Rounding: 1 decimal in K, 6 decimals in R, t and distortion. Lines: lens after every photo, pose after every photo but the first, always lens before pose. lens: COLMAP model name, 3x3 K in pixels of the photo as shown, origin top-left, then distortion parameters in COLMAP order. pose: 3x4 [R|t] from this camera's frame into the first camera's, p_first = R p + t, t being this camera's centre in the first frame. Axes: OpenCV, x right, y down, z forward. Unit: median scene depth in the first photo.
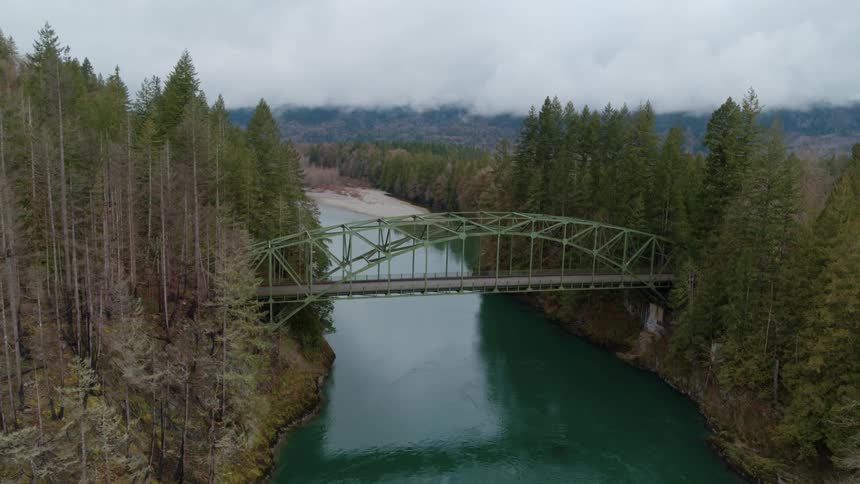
lens RADIAL K [[614.6, 0, 430.0], [0, 614.6, 242.0], [0, 0, 1]] dist [-0.110569, 0.068645]
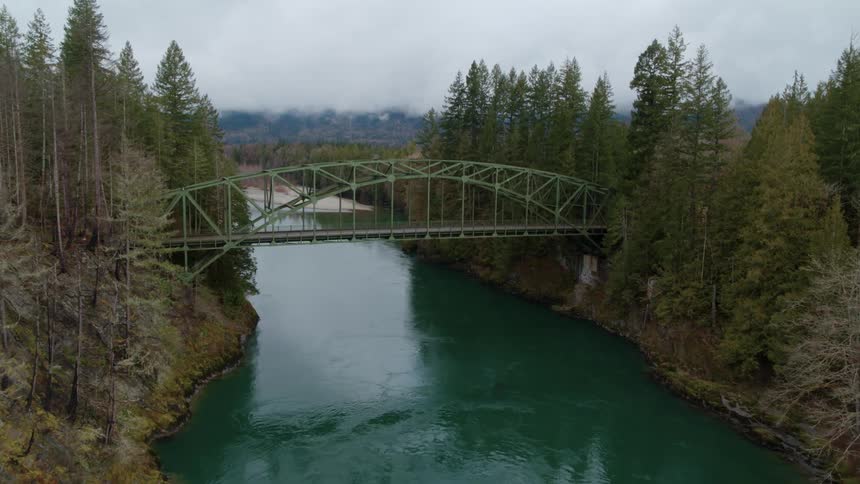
lens RADIAL K [[614.6, 0, 430.0], [0, 614.6, 242.0], [0, 0, 1]] dist [-0.110569, 0.068645]
pose [[0.992925, -0.027125, 0.115604, 0.000054], [0.028384, 0.999554, -0.009257, 0.093466], [-0.115301, 0.012473, 0.993252, 0.045677]]
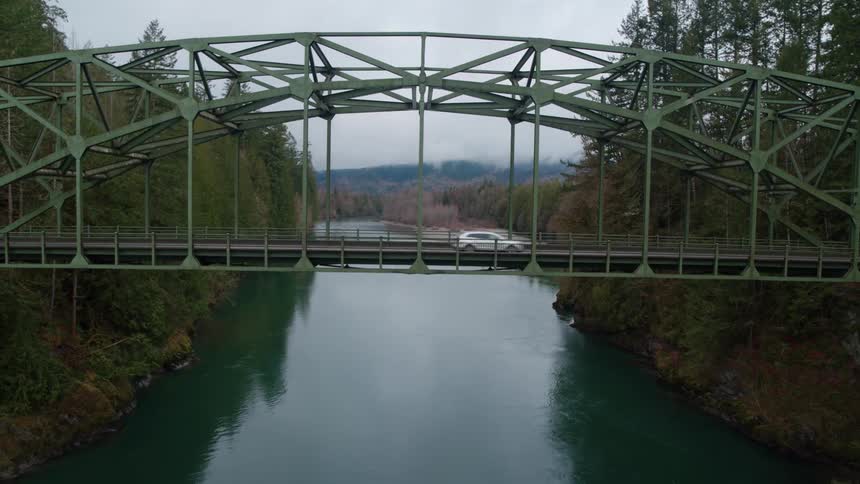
lens RADIAL K [[614.6, 0, 430.0], [0, 614.6, 242.0], [0, 0, 1]] dist [-0.110569, 0.068645]
pose [[0.967832, 0.004063, -0.251566, 0.187948], [-0.028273, 0.995293, -0.092698, 0.093039], [0.250006, 0.096828, 0.963391, 0.675573]]
